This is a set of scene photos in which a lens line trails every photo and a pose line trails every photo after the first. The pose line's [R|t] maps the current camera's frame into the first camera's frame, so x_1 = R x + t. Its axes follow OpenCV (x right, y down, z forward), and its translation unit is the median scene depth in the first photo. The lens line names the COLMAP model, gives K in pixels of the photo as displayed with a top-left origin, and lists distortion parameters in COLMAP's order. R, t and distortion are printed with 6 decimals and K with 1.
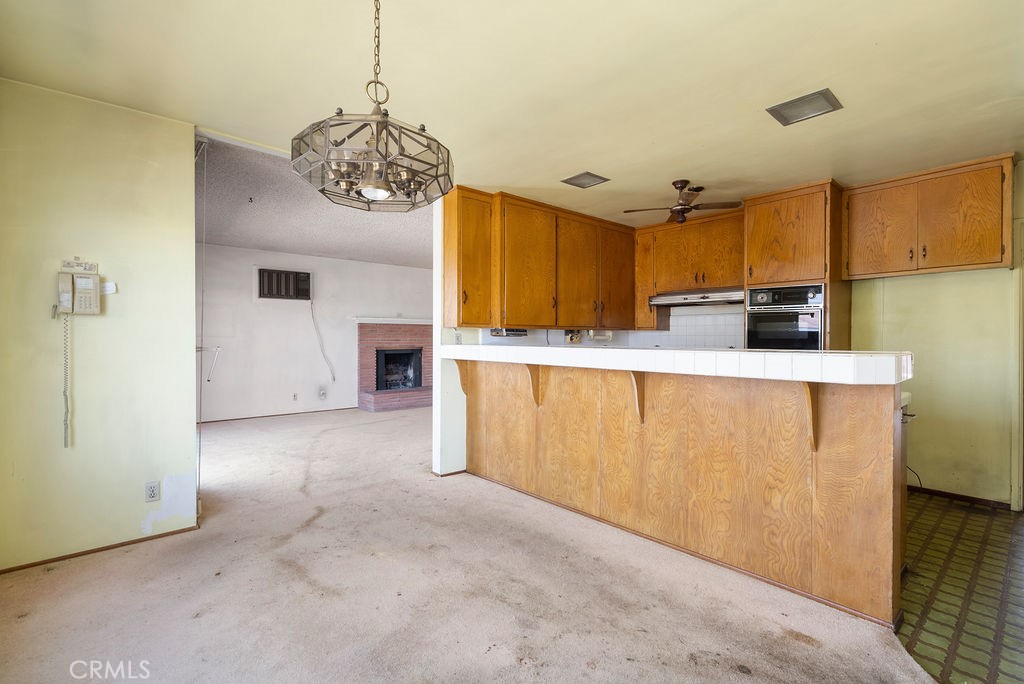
lens RADIAL K [[467.7, 0, 512.0], [0, 467.7, 342.0], [0, 0, 1]] dist [-0.000731, 0.000183]
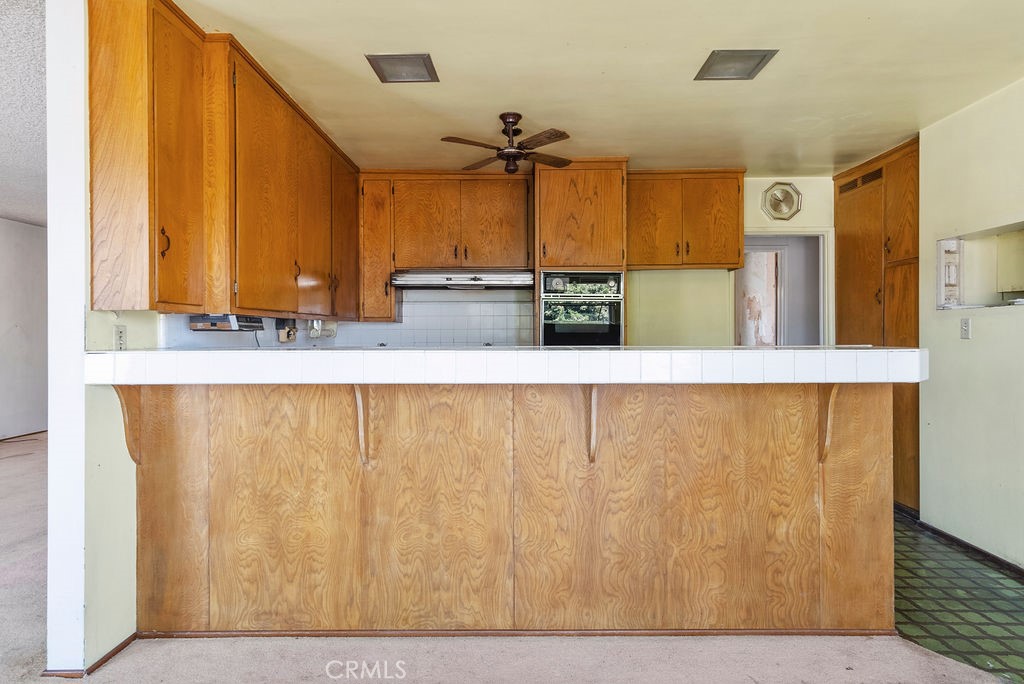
lens RADIAL K [[581.4, 0, 511.5], [0, 581.4, 334.5], [0, 0, 1]] dist [0.005043, 0.000441]
pose [[0.662922, -0.006915, 0.748657, -0.338036], [0.011371, 0.999935, -0.000832, -0.005623], [-0.748602, 0.009065, 0.662958, 0.446322]]
